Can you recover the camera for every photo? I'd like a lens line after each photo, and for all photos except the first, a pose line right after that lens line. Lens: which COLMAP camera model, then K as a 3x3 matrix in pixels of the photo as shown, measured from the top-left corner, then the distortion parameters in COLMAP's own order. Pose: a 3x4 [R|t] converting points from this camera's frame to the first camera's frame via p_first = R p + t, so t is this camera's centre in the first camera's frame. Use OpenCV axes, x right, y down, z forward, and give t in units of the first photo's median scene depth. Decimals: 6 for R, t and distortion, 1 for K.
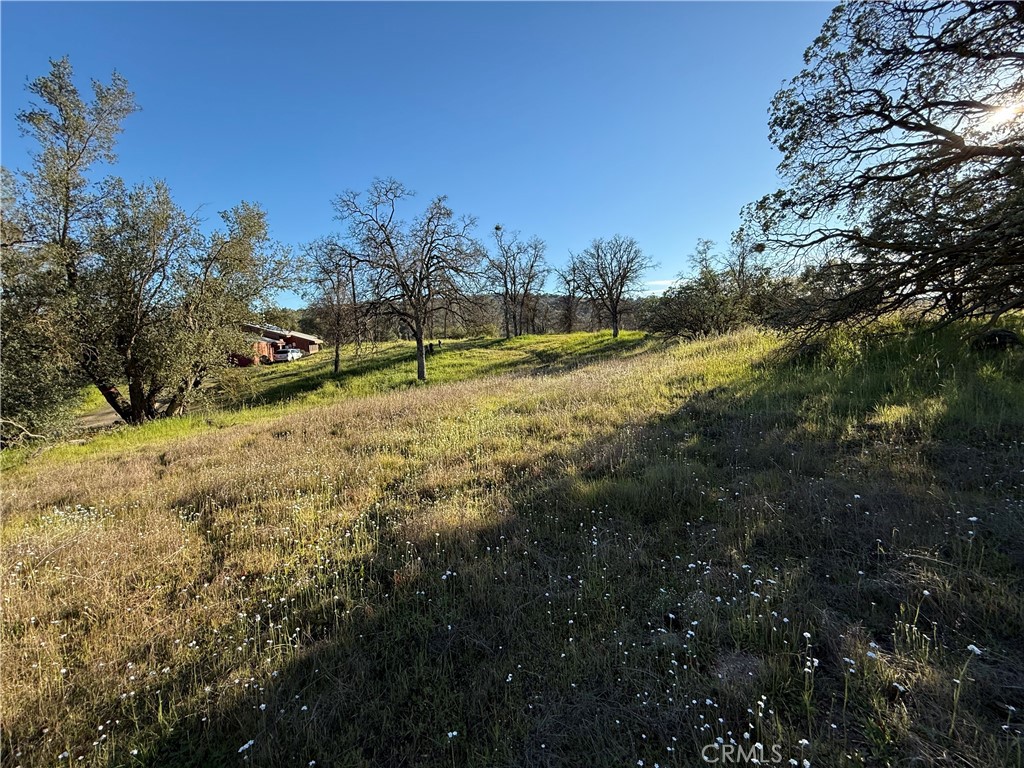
lens RADIAL K [[410.3, 0, 511.8], [0, 410.3, 384.5], [0, 0, 1]] dist [0.003681, -0.000261]
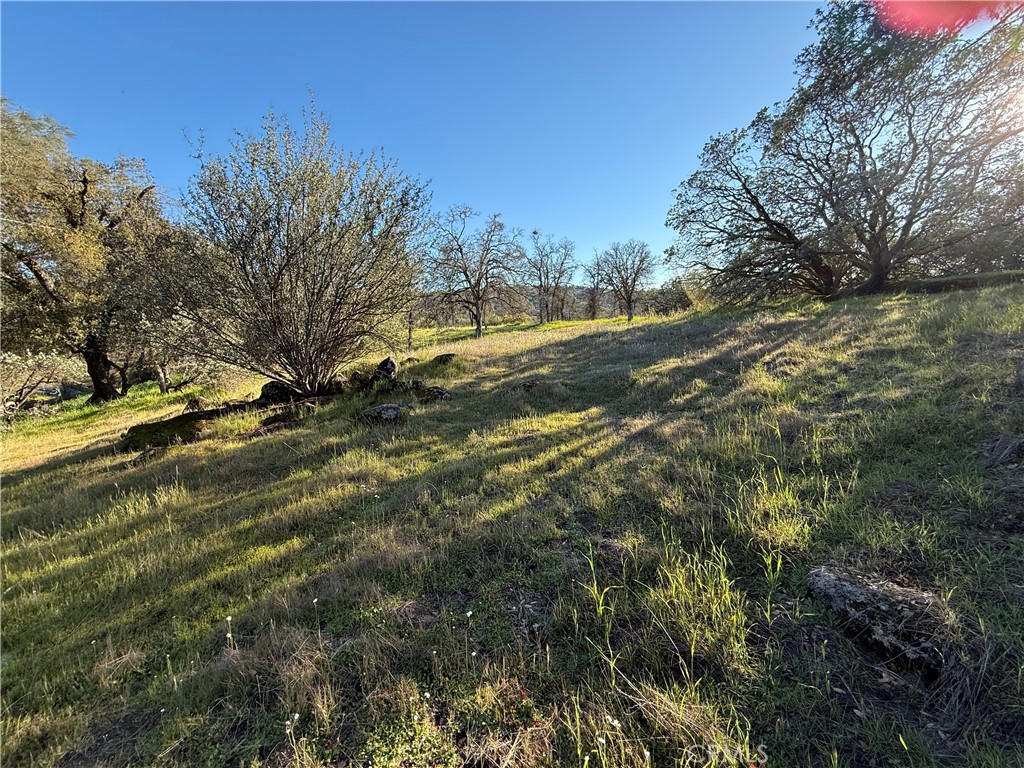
lens RADIAL K [[410.3, 0, 512.2], [0, 410.3, 382.6], [0, 0, 1]] dist [0.003681, -0.000261]
pose [[0.998131, 0.012534, -0.059807, -0.021661], [-0.011621, 0.999811, 0.015588, 0.044747], [0.059991, -0.014864, 0.998088, -0.217183]]
